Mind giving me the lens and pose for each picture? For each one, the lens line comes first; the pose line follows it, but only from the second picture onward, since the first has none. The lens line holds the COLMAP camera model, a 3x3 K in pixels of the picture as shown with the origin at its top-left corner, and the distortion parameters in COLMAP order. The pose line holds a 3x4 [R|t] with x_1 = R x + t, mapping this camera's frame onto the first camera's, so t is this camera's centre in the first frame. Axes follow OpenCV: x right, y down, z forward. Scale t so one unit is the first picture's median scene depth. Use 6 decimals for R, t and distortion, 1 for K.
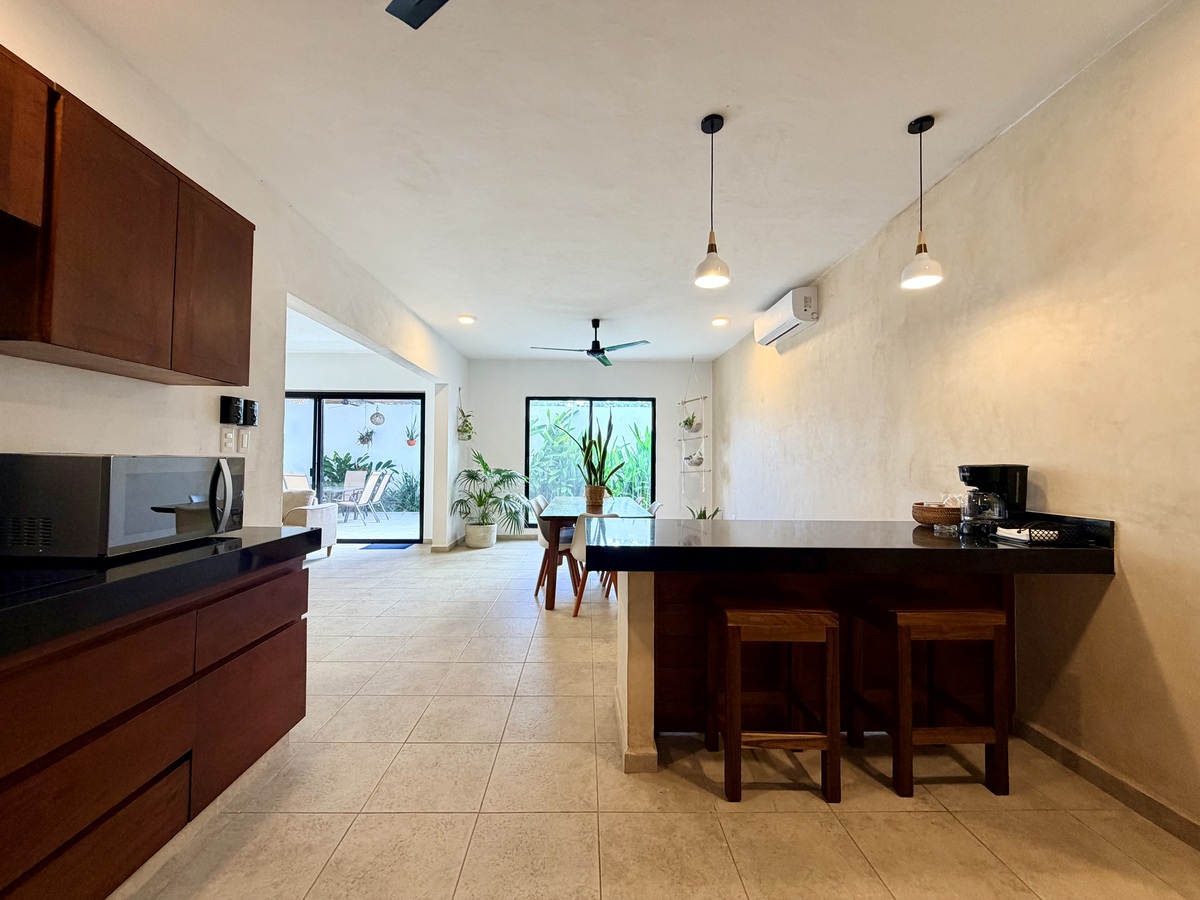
lens RADIAL K [[478.5, 0, 594.3], [0, 478.5, 452.3], [0, 0, 1]] dist [0.000468, 0.000139]
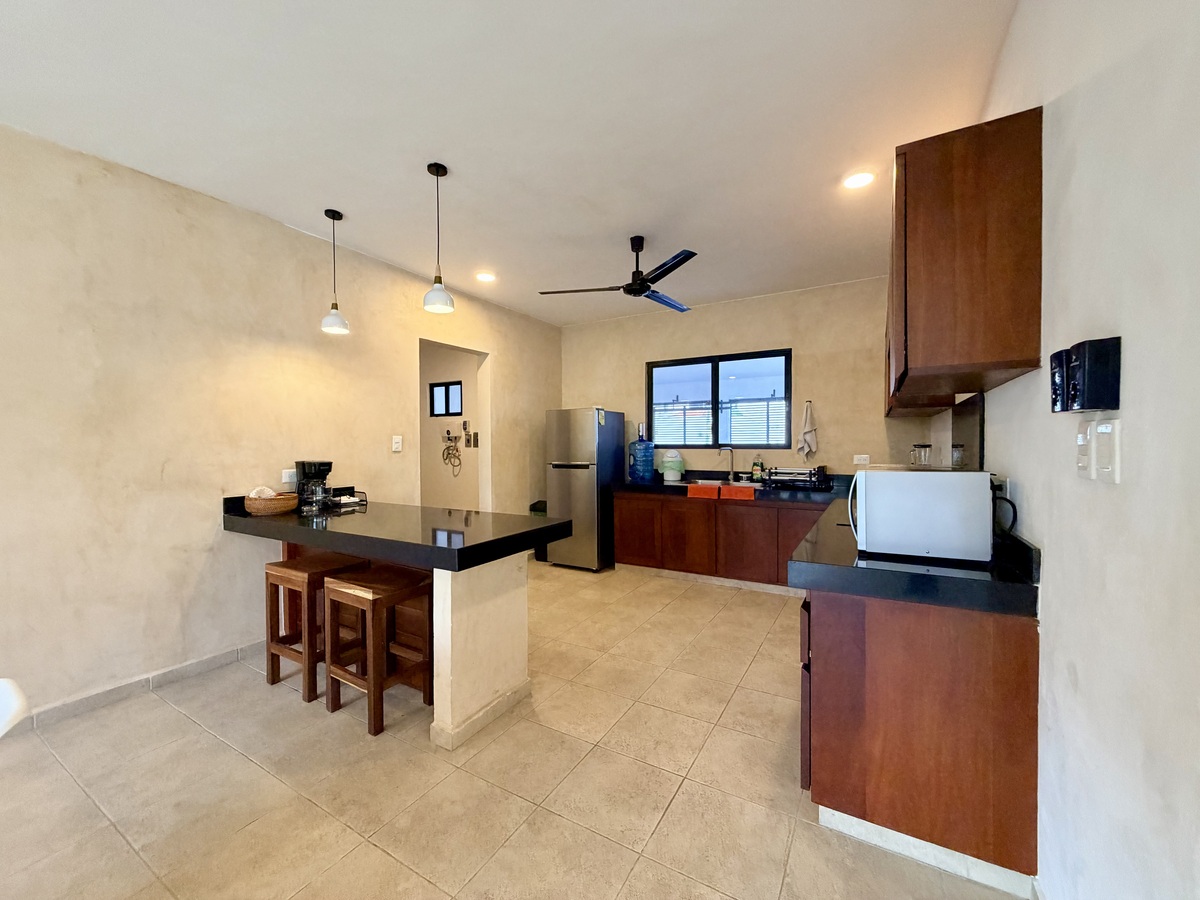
lens RADIAL K [[478.5, 0, 594.5], [0, 478.5, 451.8], [0, 0, 1]] dist [0.000468, 0.000139]
pose [[-0.850173, -0.013661, 0.526326, -0.501637], [-0.011152, 0.999906, 0.007939, -0.016920], [-0.526386, 0.000881, -0.850246, 1.299740]]
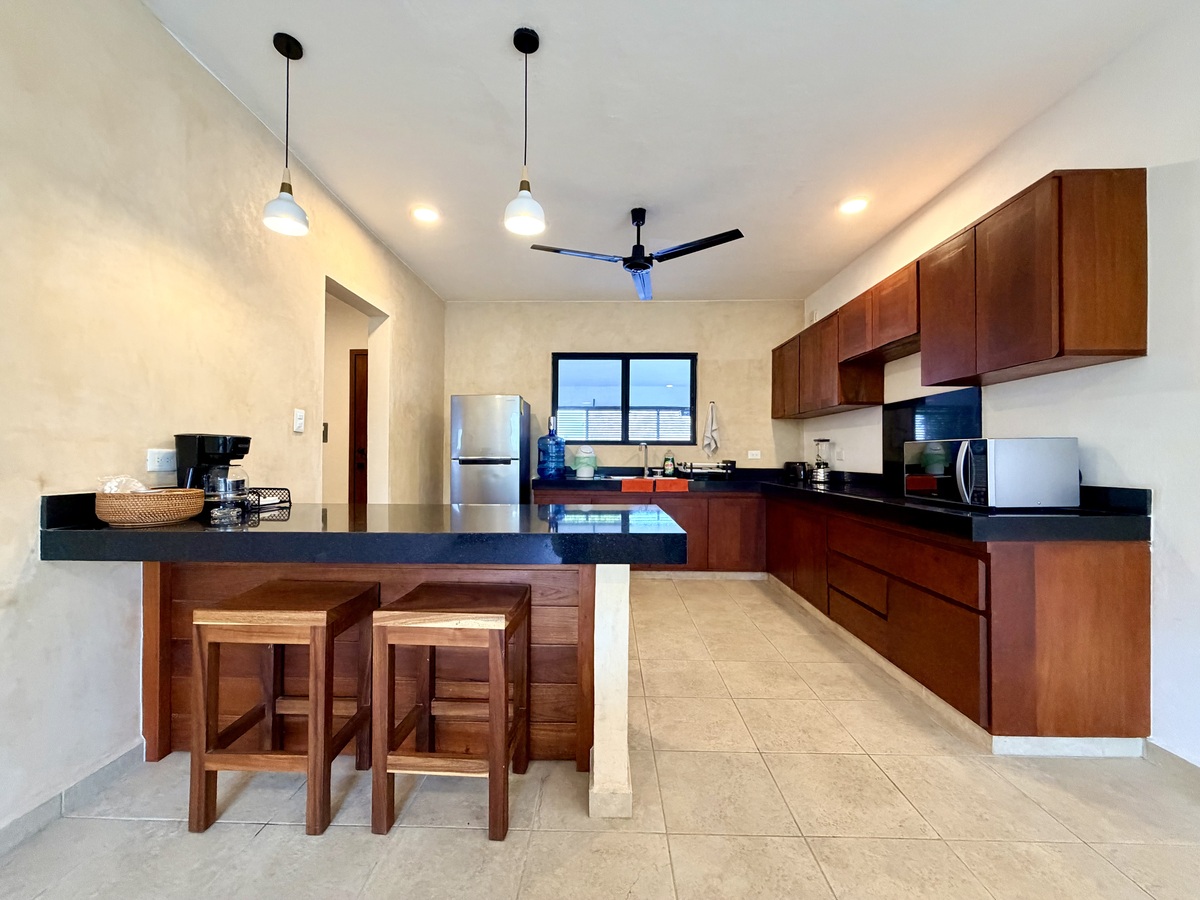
lens RADIAL K [[478.5, 0, 594.1], [0, 478.5, 451.9], [0, 0, 1]] dist [0.000468, 0.000139]
pose [[-0.998905, -0.012635, 0.045044, 0.056600], [-0.013837, 0.999554, -0.026456, 0.051731], [-0.044689, -0.027051, -0.998635, 1.338036]]
